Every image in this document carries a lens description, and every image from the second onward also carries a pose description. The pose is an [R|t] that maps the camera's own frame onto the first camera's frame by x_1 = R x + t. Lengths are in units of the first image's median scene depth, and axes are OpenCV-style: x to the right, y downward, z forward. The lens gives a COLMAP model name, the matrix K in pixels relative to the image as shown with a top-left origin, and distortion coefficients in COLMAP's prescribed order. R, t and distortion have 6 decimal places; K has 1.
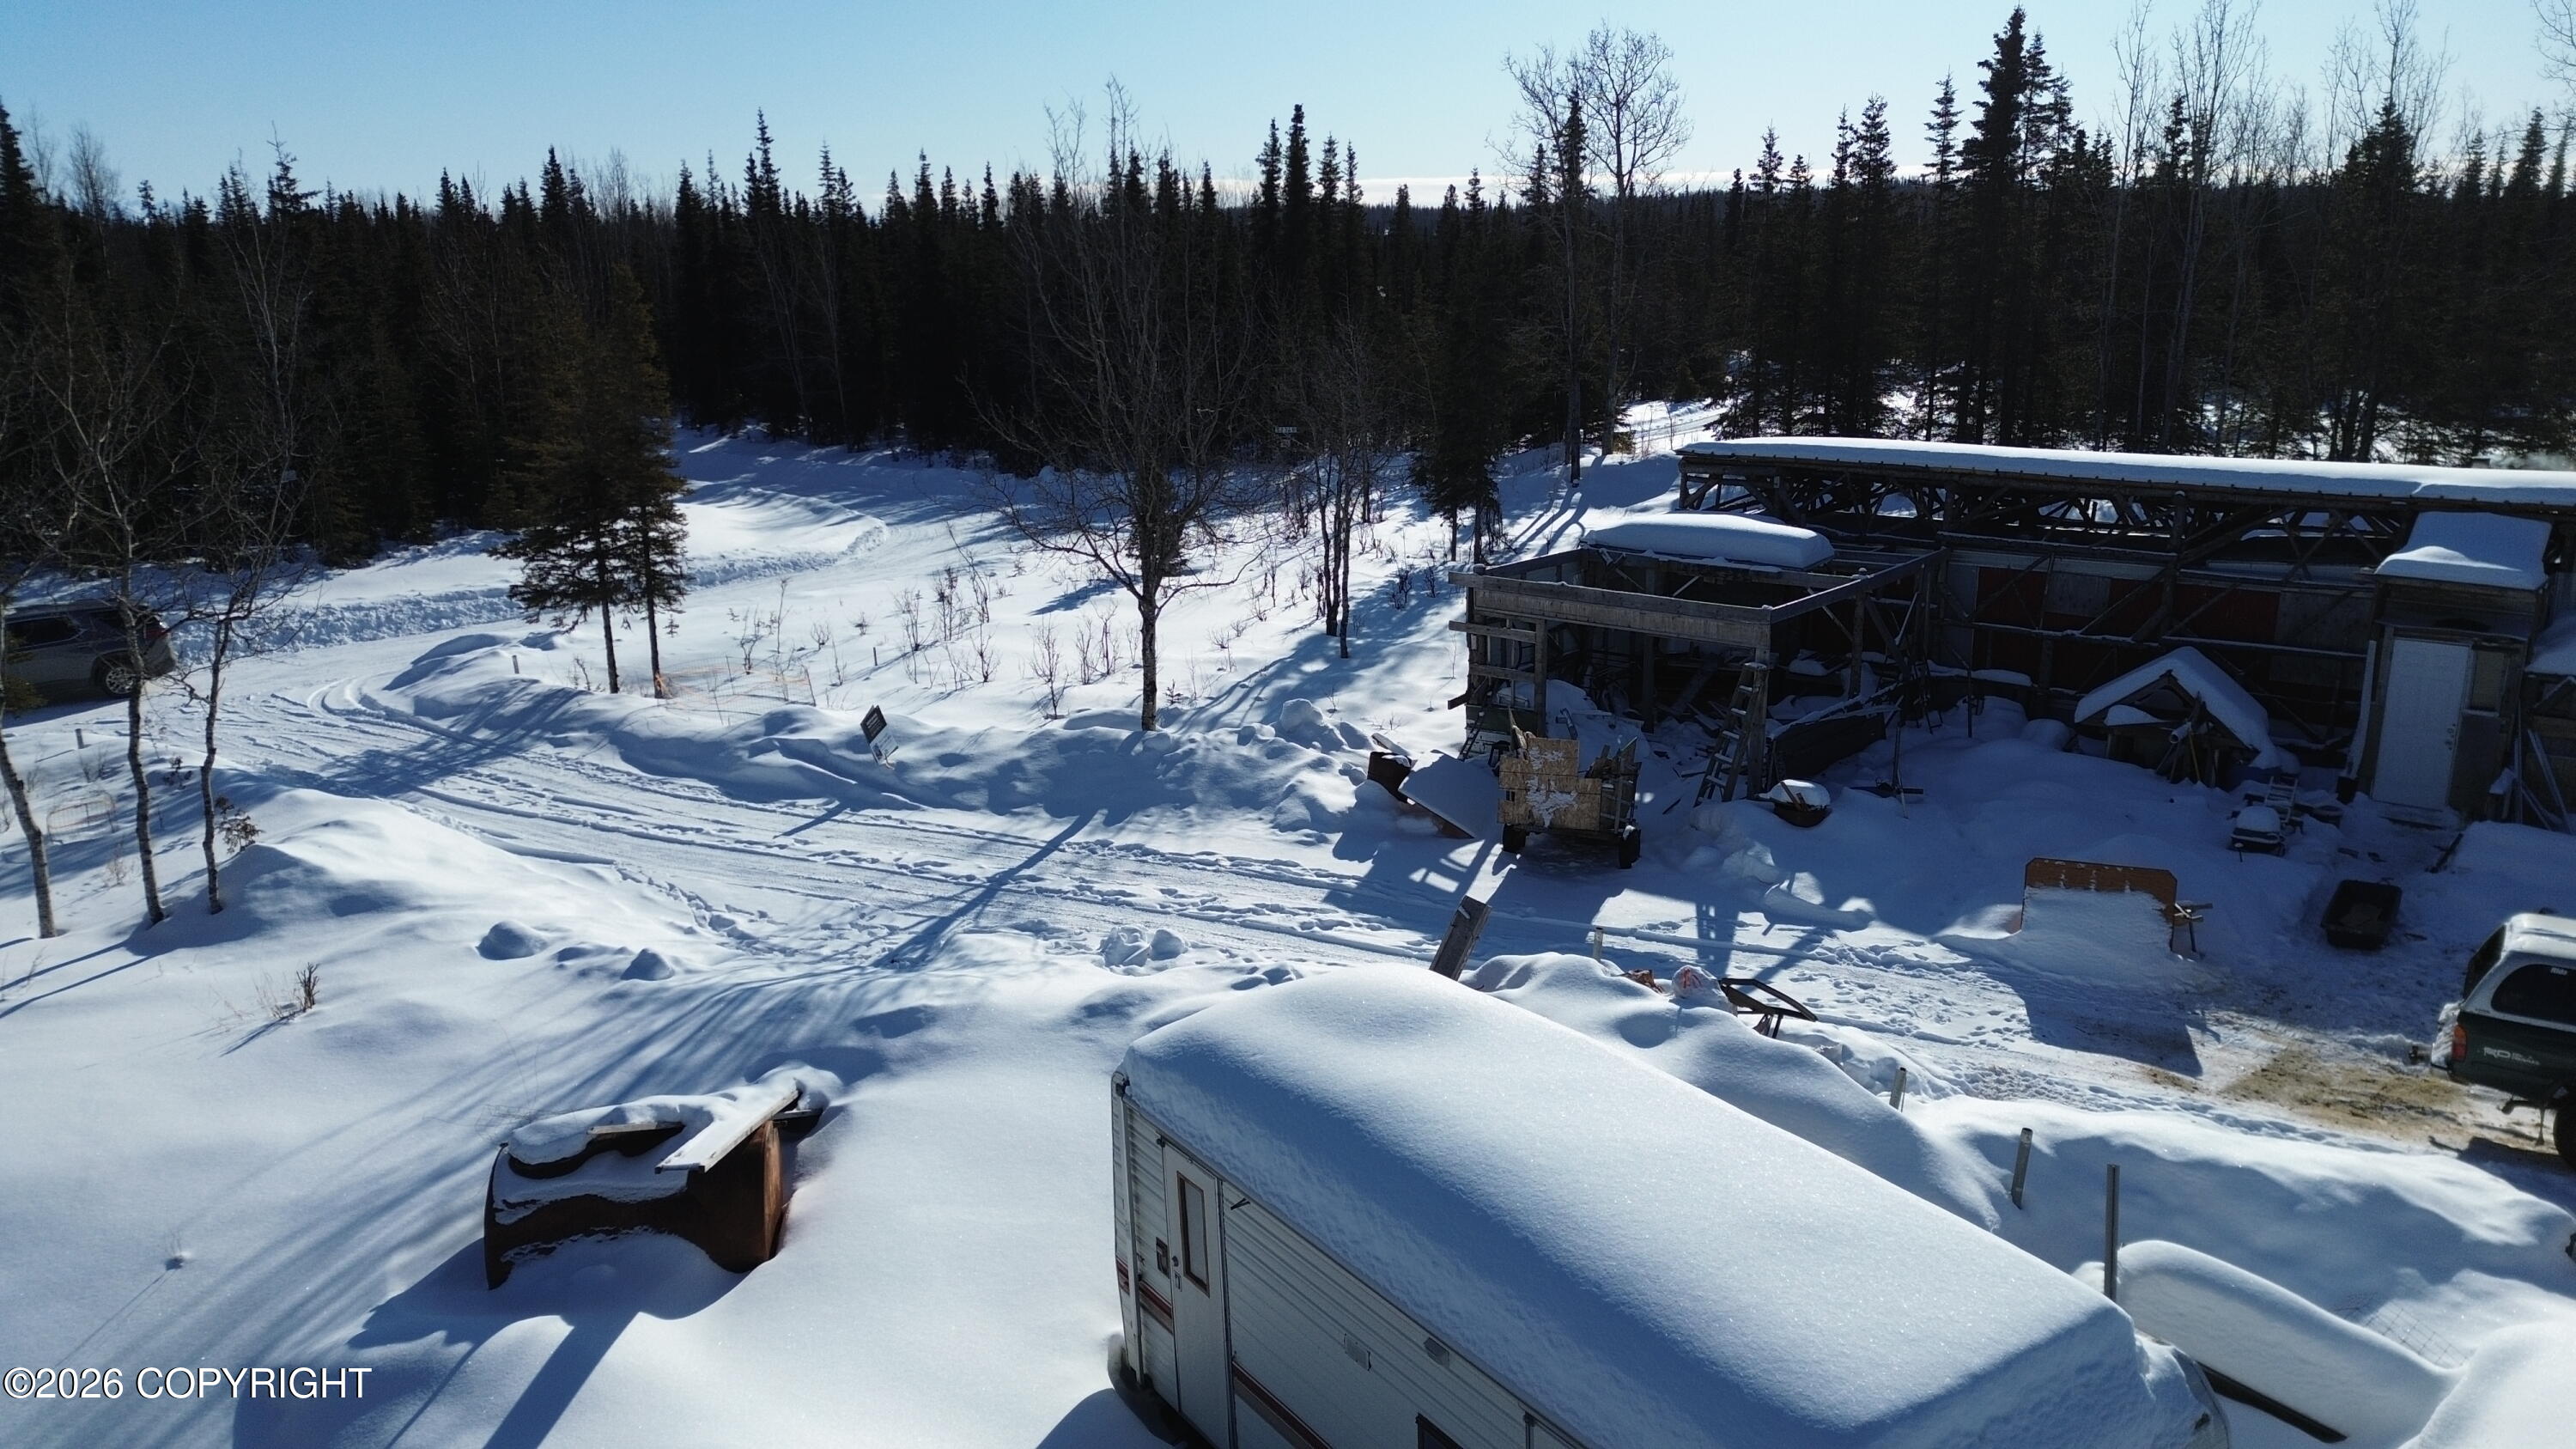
lens RADIAL K [[1800.6, 0, 1282.5], [0, 1800.6, 721.7], [0, 0, 1]] dist [0.088920, -0.086591]
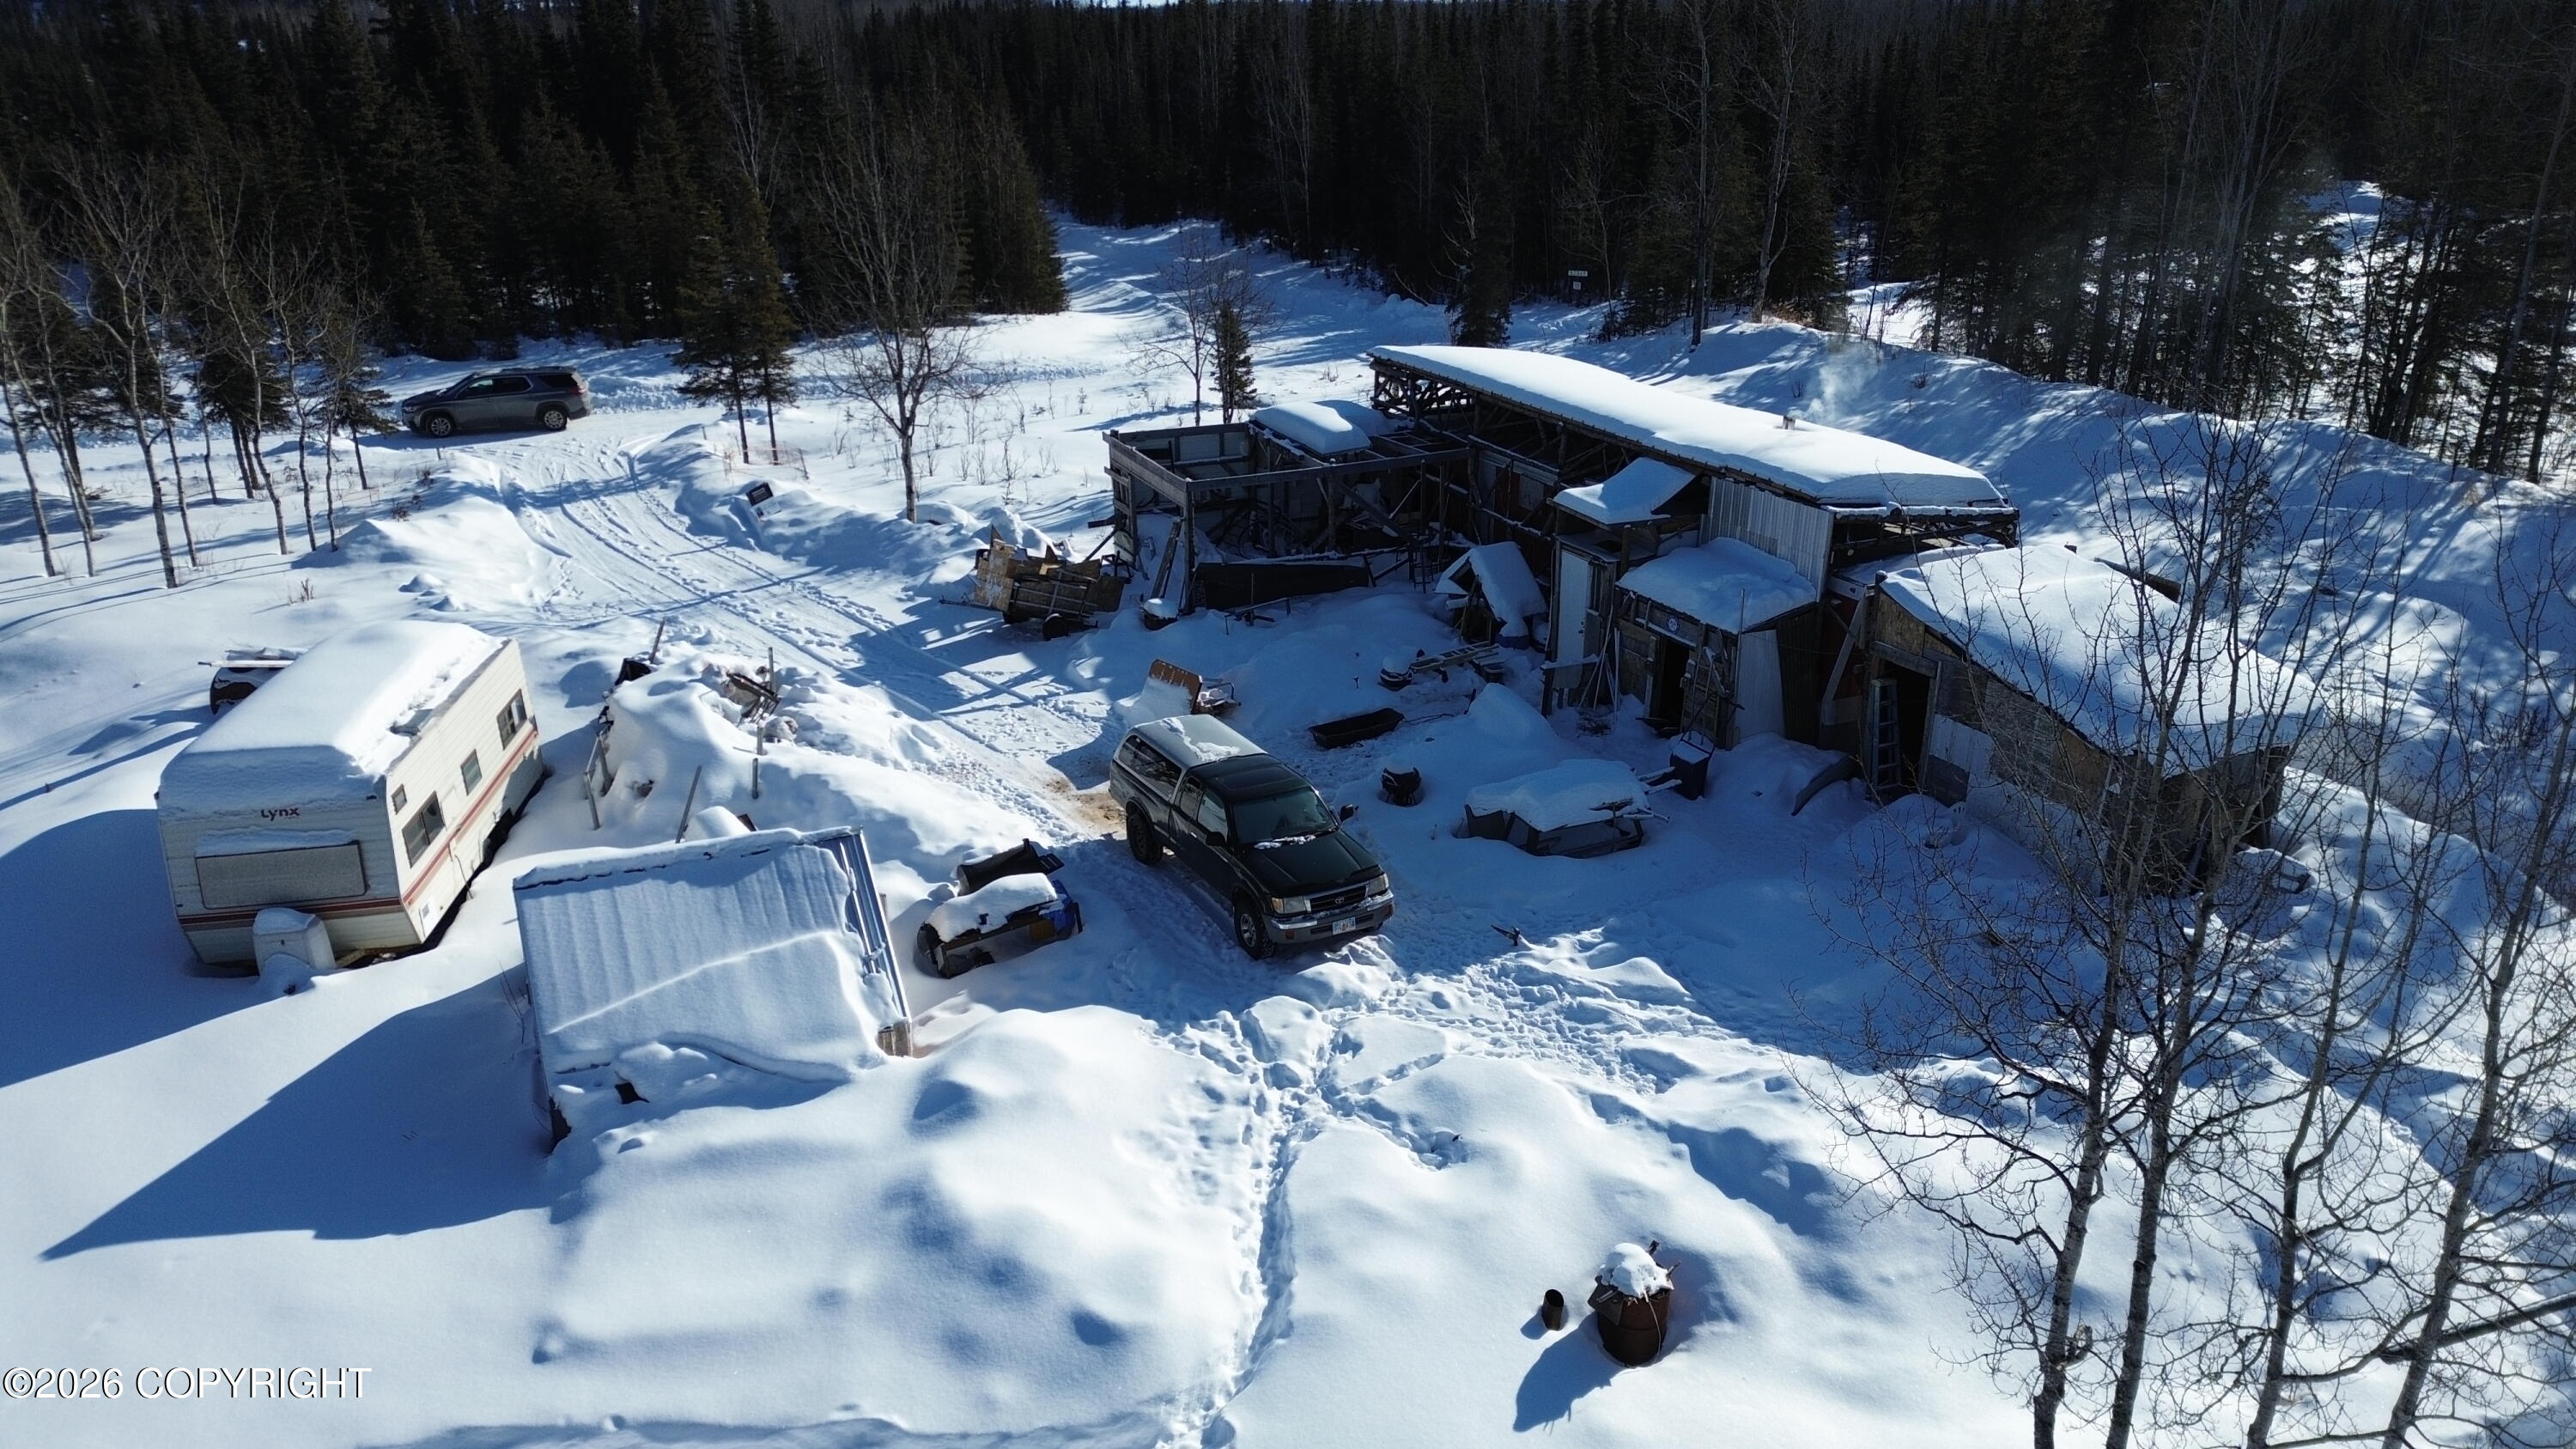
lens RADIAL K [[1800.6, 0, 1285.3], [0, 1800.6, 733.6], [0, 0, 1]] dist [0.088920, -0.086591]
pose [[0.899905, 0.158748, -0.406165, 0.998372], [-0.107056, 0.983307, 0.147126, -0.087712], [0.422741, -0.088917, 0.901878, -0.296868]]
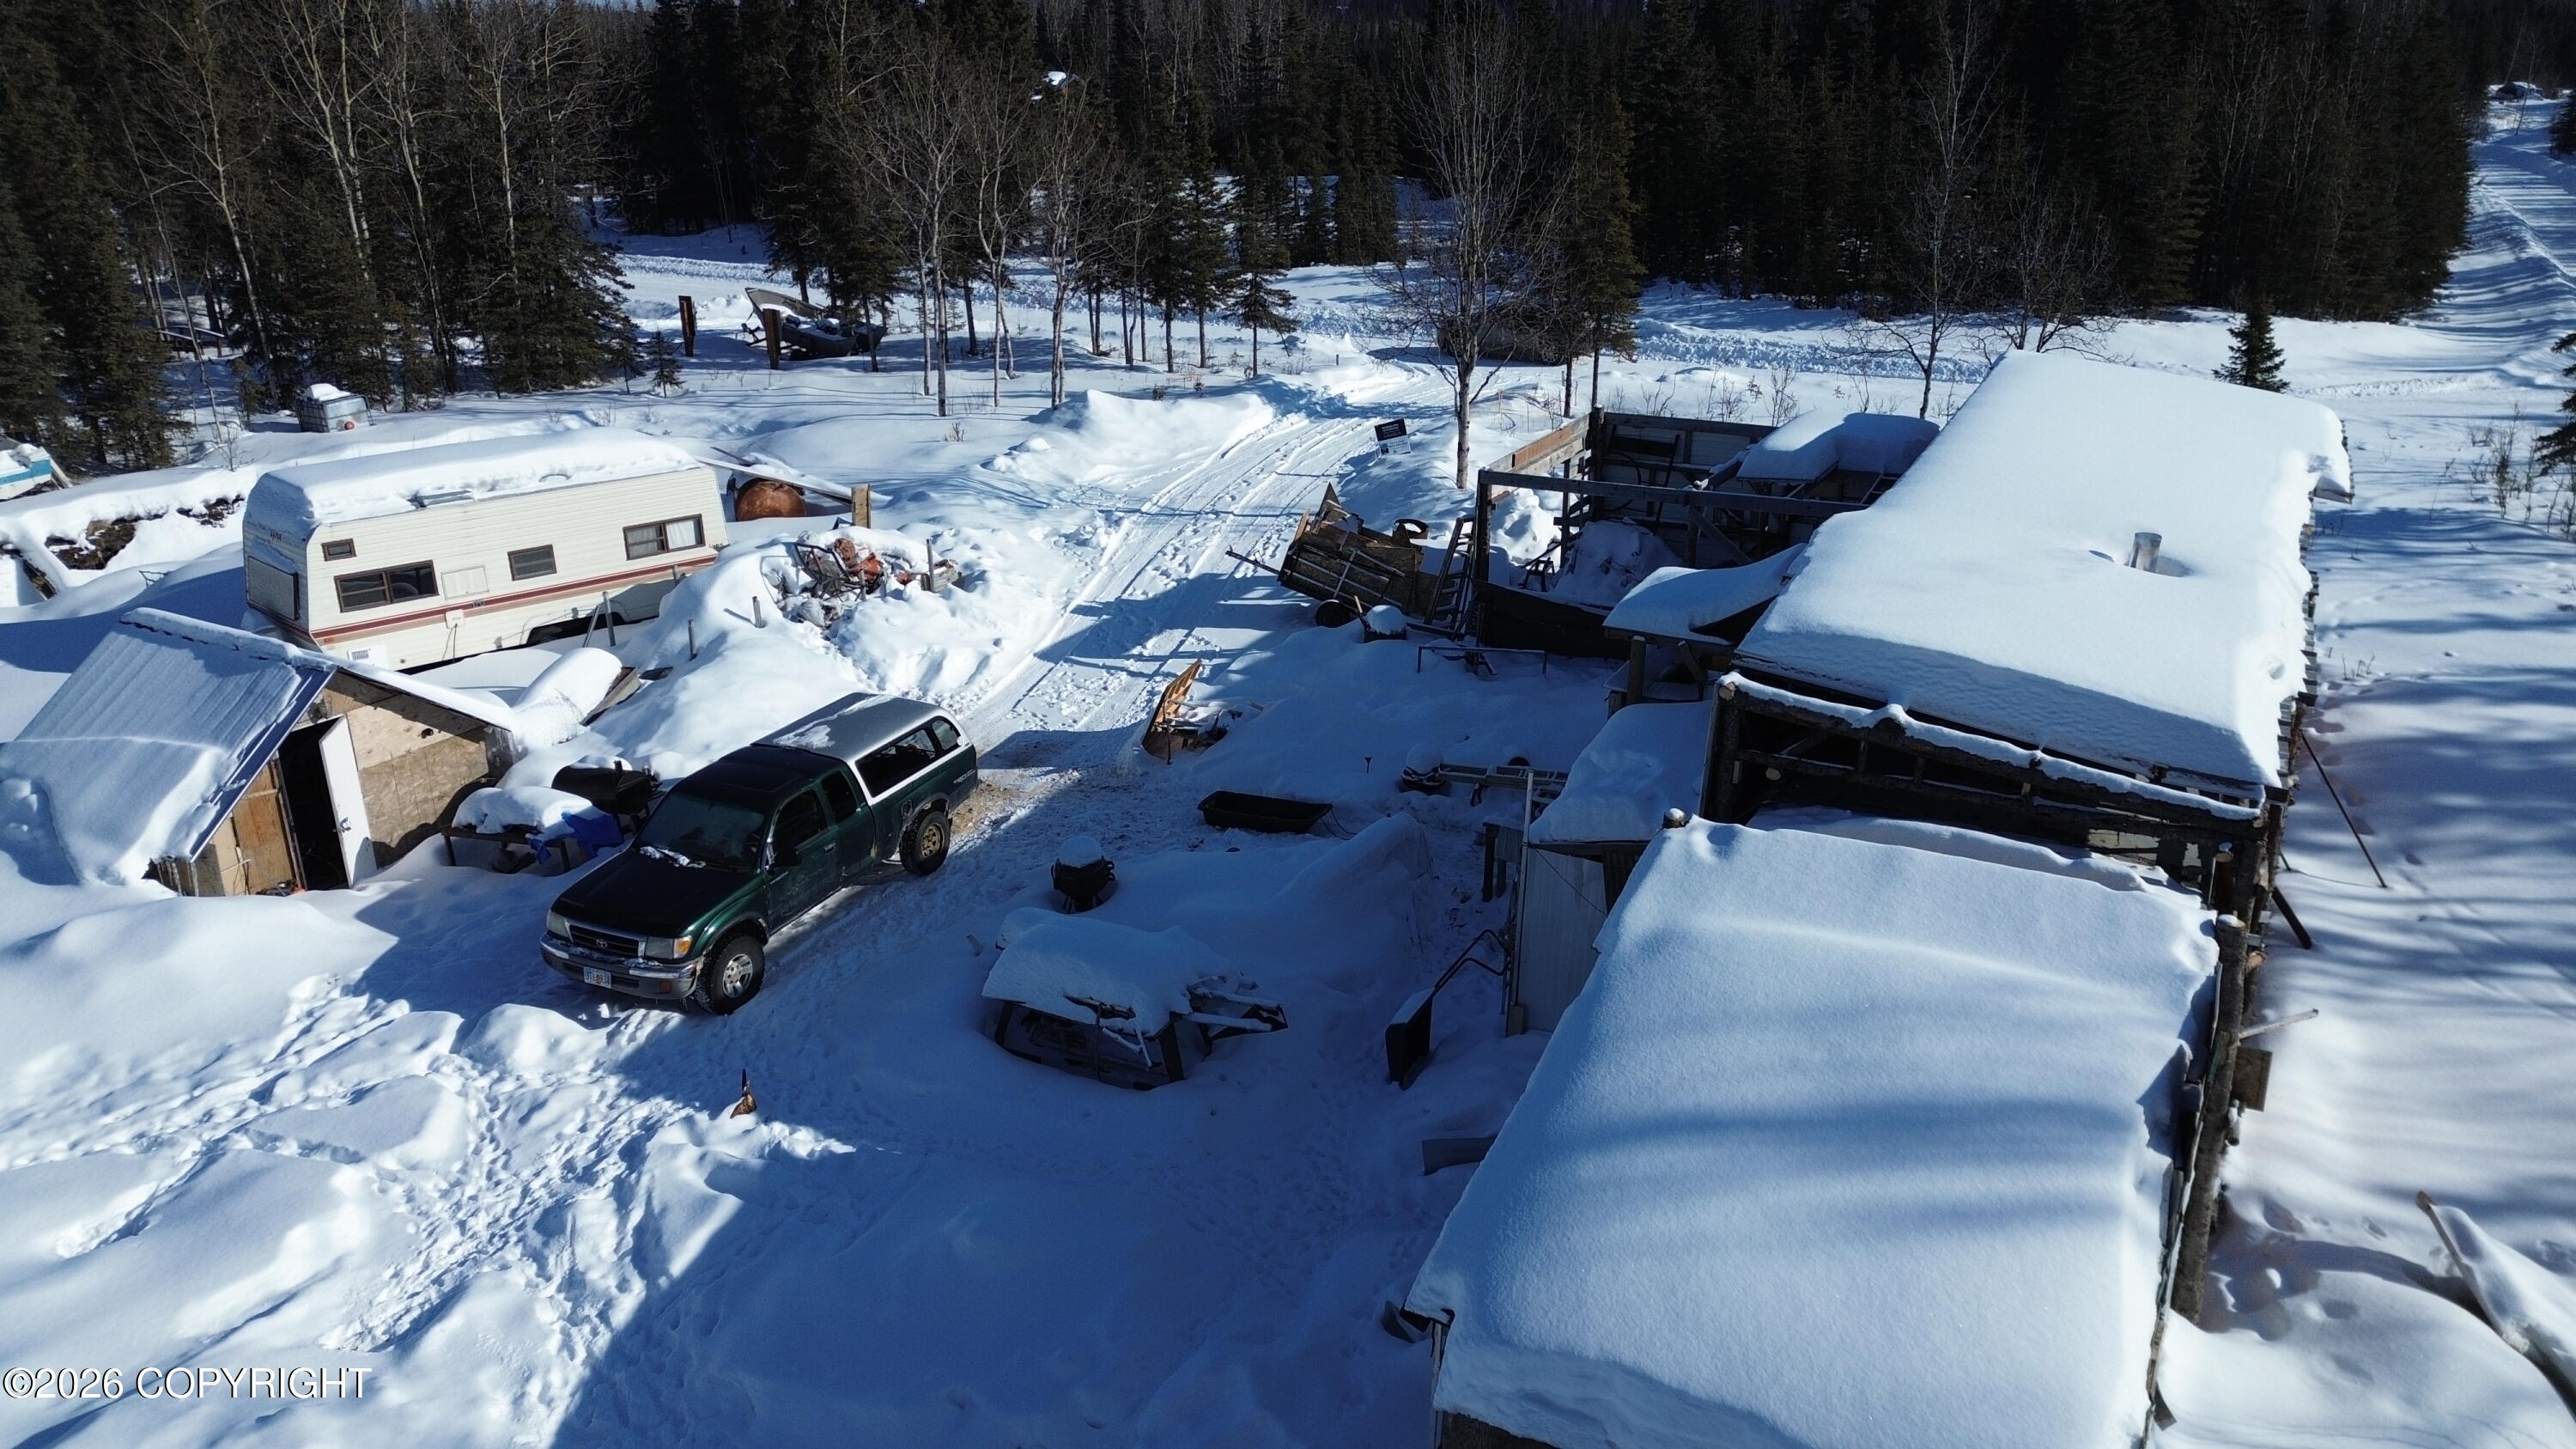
lens RADIAL K [[1800.6, 0, 1282.2], [0, 1800.6, 721.6], [0, 0, 1]] dist [0.088920, -0.086591]
pose [[0.210386, 0.350575, -0.912598, 1.350591], [-0.240933, 0.923291, 0.299140, -0.232048], [0.947465, 0.156940, 0.278713, 0.629633]]
